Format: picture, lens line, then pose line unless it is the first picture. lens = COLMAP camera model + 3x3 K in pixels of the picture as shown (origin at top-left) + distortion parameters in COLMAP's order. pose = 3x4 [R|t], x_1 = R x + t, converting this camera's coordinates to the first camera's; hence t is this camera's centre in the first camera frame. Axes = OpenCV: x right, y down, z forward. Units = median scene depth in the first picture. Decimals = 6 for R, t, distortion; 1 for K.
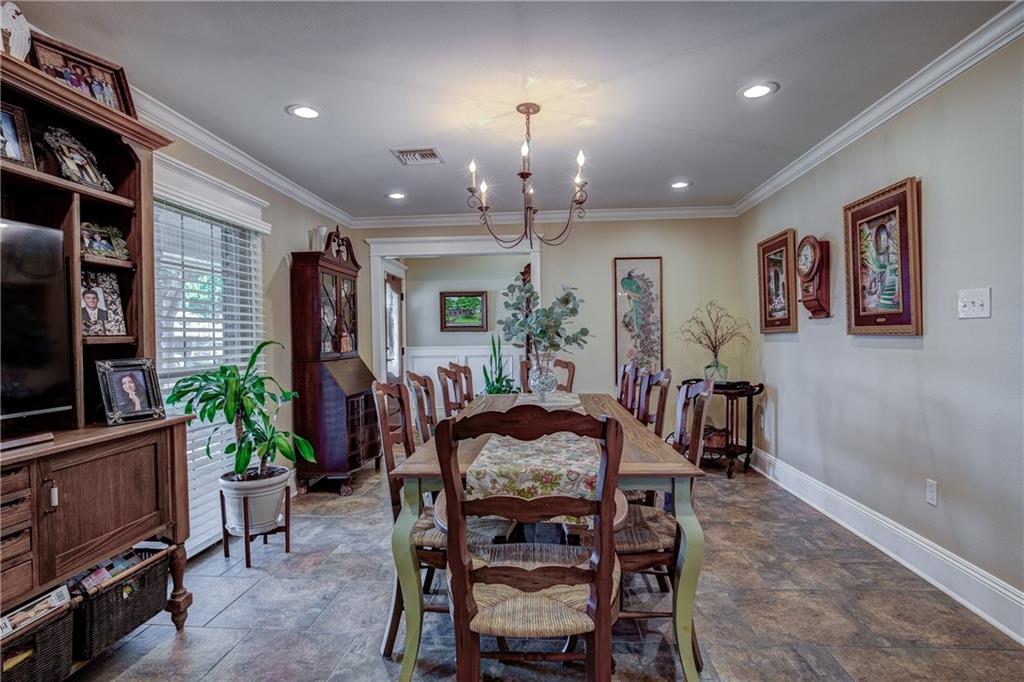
lens RADIAL K [[533.2, 0, 508.0], [0, 533.2, 340.5], [0, 0, 1]] dist [-0.001697, -0.000309]
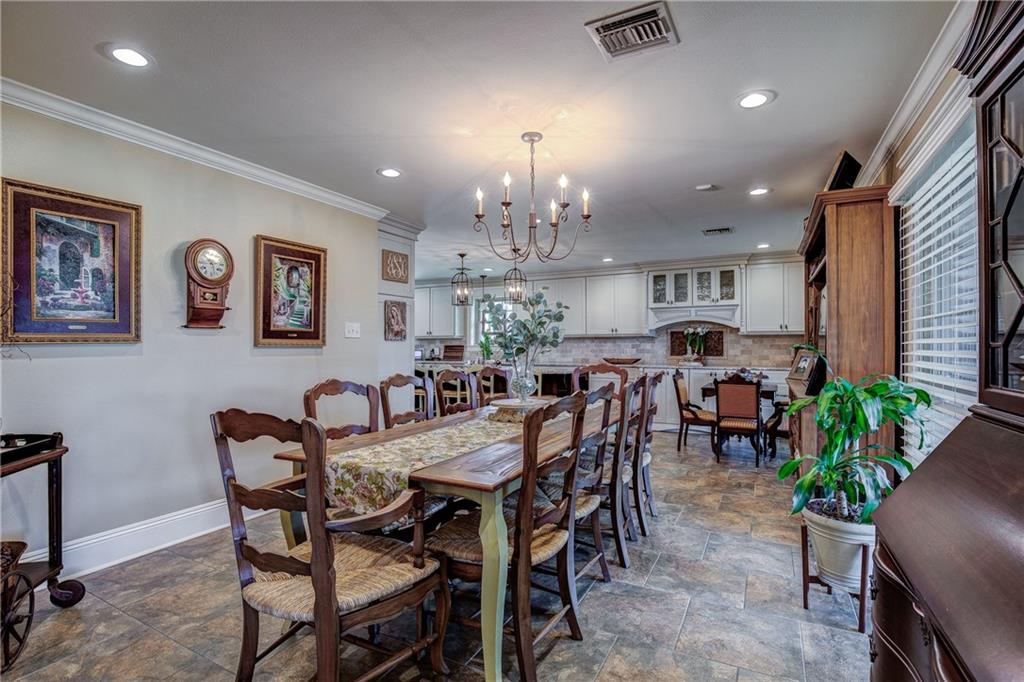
lens RADIAL K [[495.0, 0, 507.8], [0, 495.0, 339.9], [0, 0, 1]] dist [-0.001703, -0.000308]
pose [[-0.915669, 0.006454, 0.401881, -0.311013], [0.003450, 0.999960, -0.008198, -0.013648], [-0.401918, -0.006120, -0.915655, 1.900786]]
